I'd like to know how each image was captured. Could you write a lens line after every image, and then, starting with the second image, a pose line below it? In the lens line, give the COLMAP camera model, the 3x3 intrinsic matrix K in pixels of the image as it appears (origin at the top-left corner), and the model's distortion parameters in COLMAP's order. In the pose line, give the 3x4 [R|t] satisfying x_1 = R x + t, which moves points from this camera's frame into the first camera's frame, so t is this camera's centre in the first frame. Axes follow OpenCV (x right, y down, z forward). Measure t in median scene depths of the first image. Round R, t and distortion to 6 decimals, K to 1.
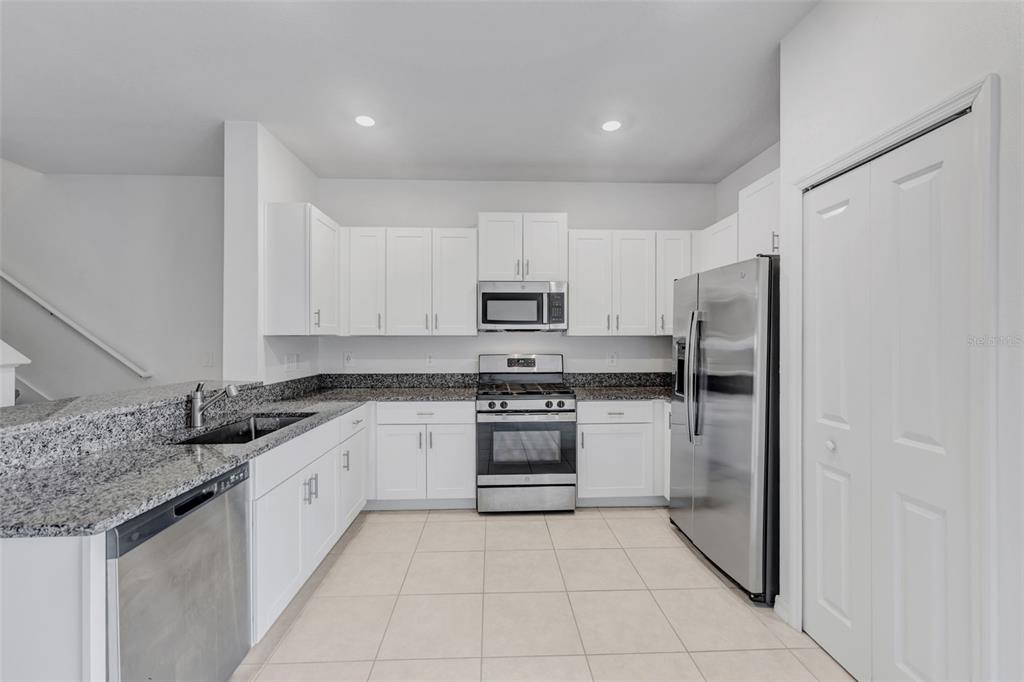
lens RADIAL K [[414.4, 0, 512.6], [0, 414.4, 339.7], [0, 0, 1]] dist [0.004256, 0.000943]
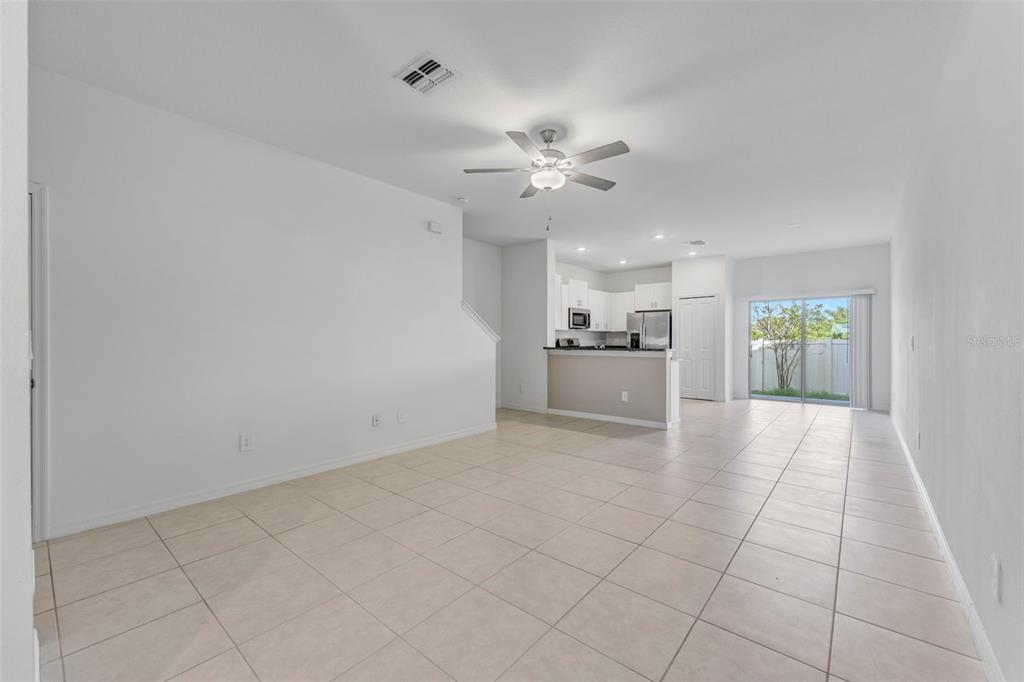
lens RADIAL K [[414.4, 0, 511.2], [0, 414.4, 341.3], [0, 0, 1]] dist [0.004256, 0.000943]
pose [[0.680091, -0.003221, 0.733121, -2.094310], [0.000467, 0.999992, 0.003960, 0.045564], [-0.733128, -0.002351, 0.680087, -0.389116]]
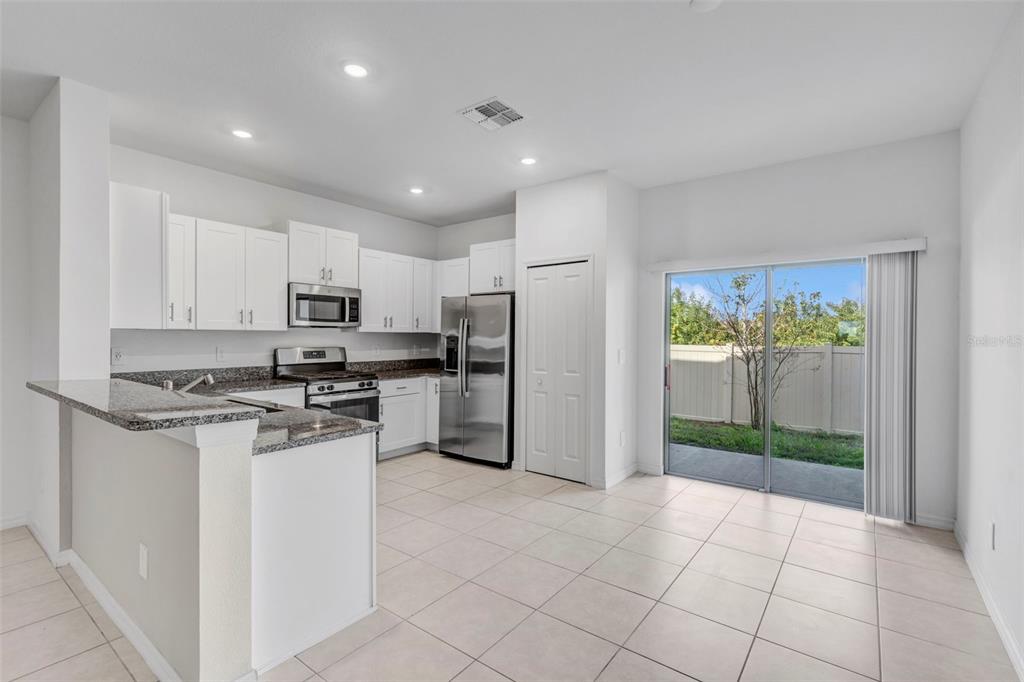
lens RADIAL K [[472.7, 0, 510.3], [0, 472.7, 341.7], [0, 0, 1]] dist [0.009884, -0.000421]
pose [[0.639332, -0.004288, 0.768919, -0.694432], [-0.005255, 0.999937, 0.009946, 0.003504], [-0.768913, -0.010400, 0.639269, -0.281557]]
